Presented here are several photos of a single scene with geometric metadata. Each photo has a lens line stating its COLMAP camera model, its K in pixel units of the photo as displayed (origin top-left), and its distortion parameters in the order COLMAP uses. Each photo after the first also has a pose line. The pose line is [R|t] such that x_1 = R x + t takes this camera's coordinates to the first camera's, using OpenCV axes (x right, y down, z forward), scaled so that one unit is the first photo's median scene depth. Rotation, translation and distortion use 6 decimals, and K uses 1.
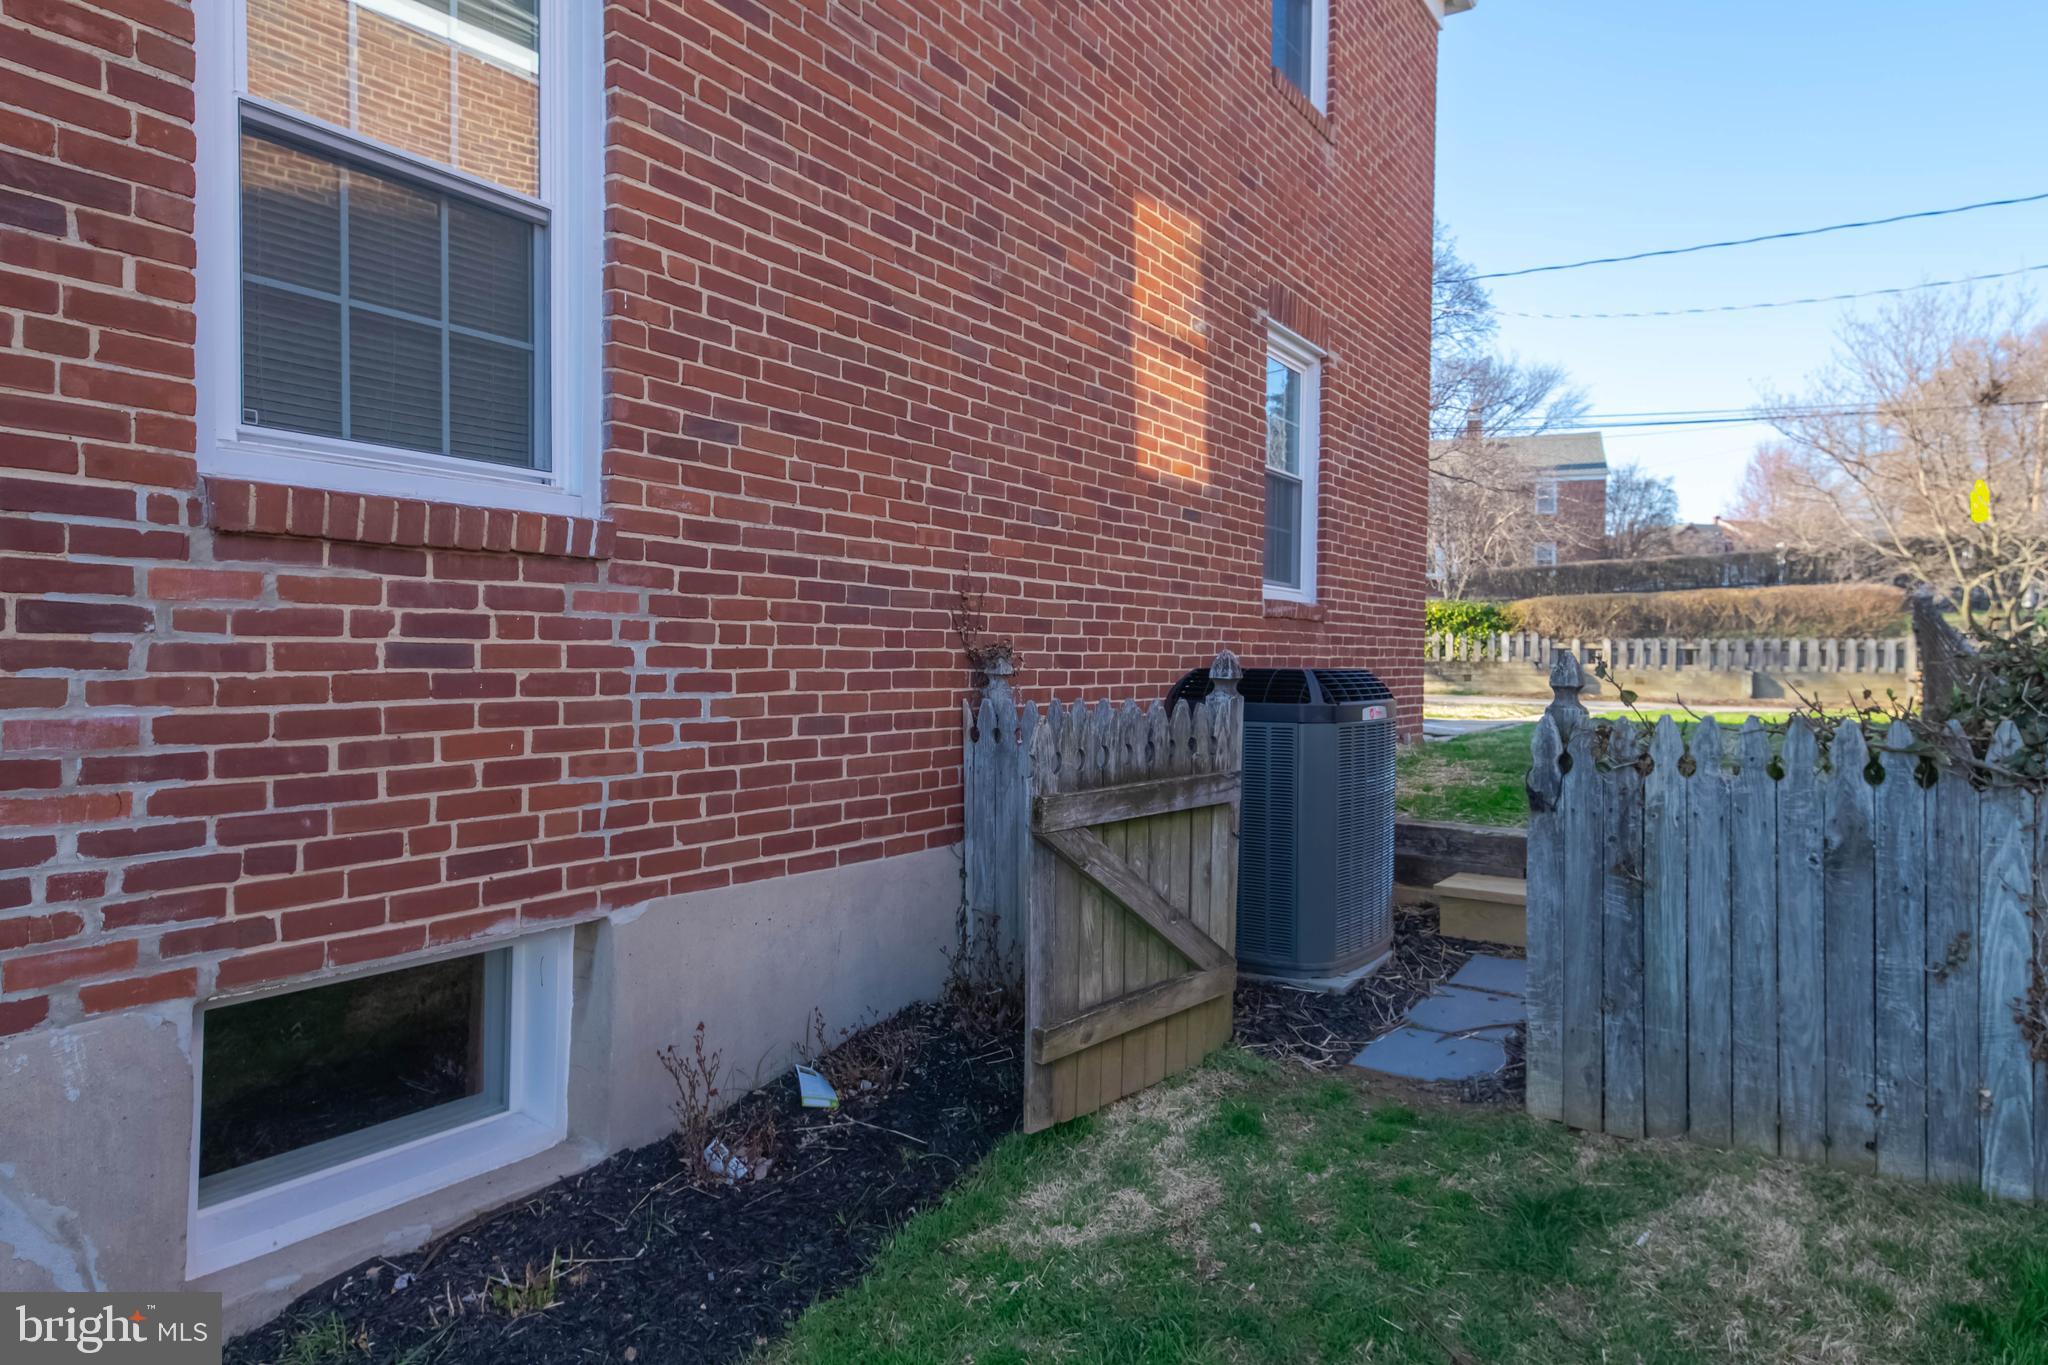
lens RADIAL K [[1257.0, 0, 1015.3], [0, 1257.0, 678.9], [0, 0, 1]] dist [0.024972, -0.005594]
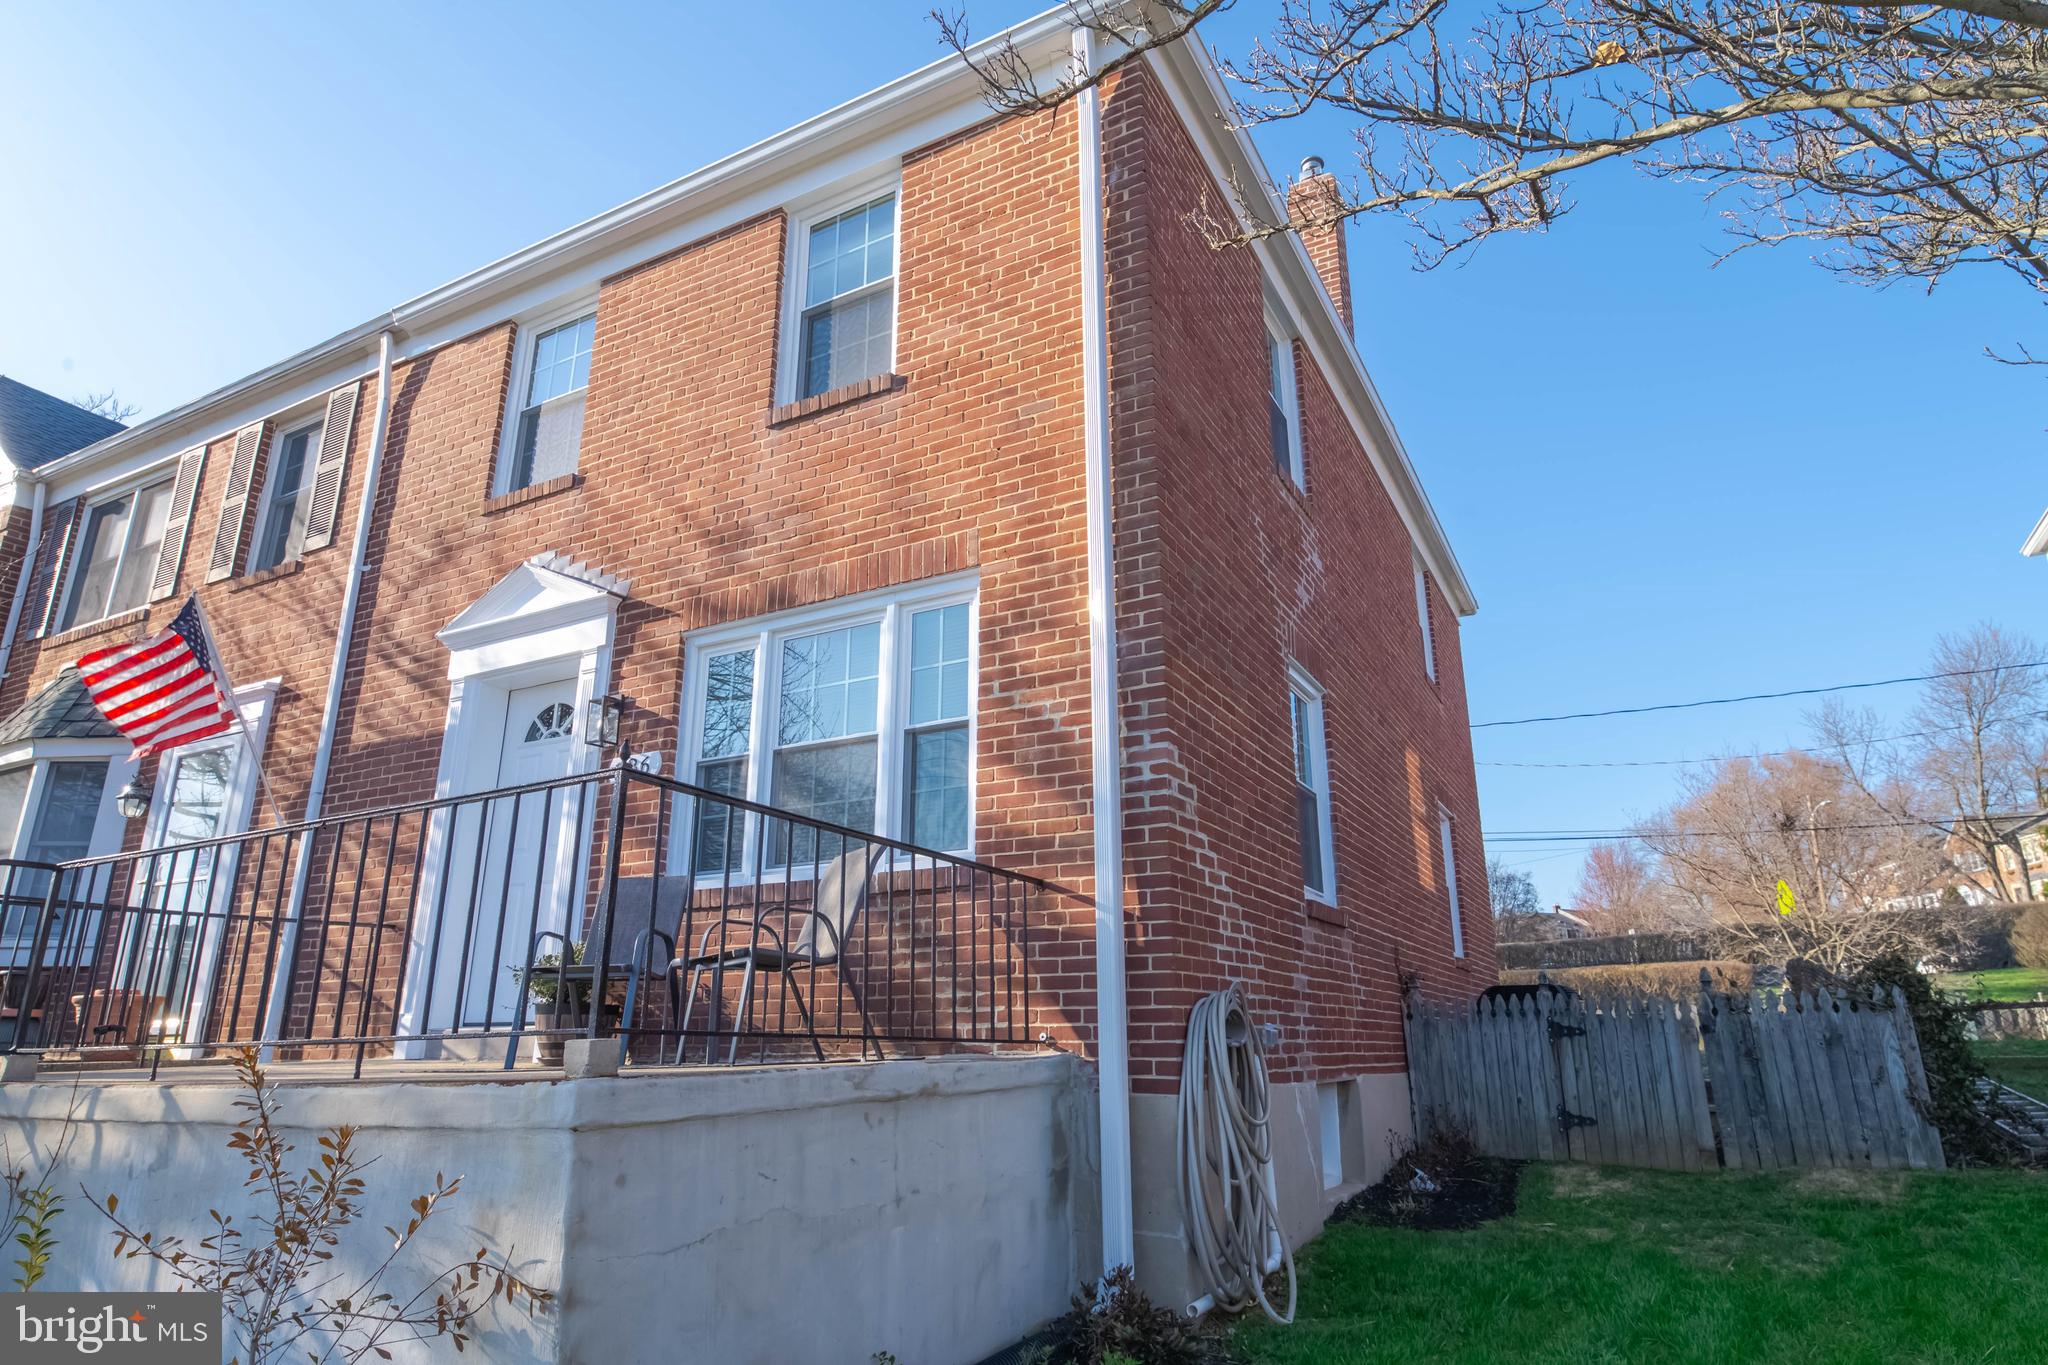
lens RADIAL K [[1191.9, 0, 1028.7], [0, 1191.9, 672.4], [0, 0, 1]] dist [0.018053, 0.000693]
pose [[0.995093, 0.017927, 0.097302, -1.161610], [0.013672, 0.949097, -0.314688, 0.158844], [-0.097991, 0.314474, 0.944195, -1.324897]]
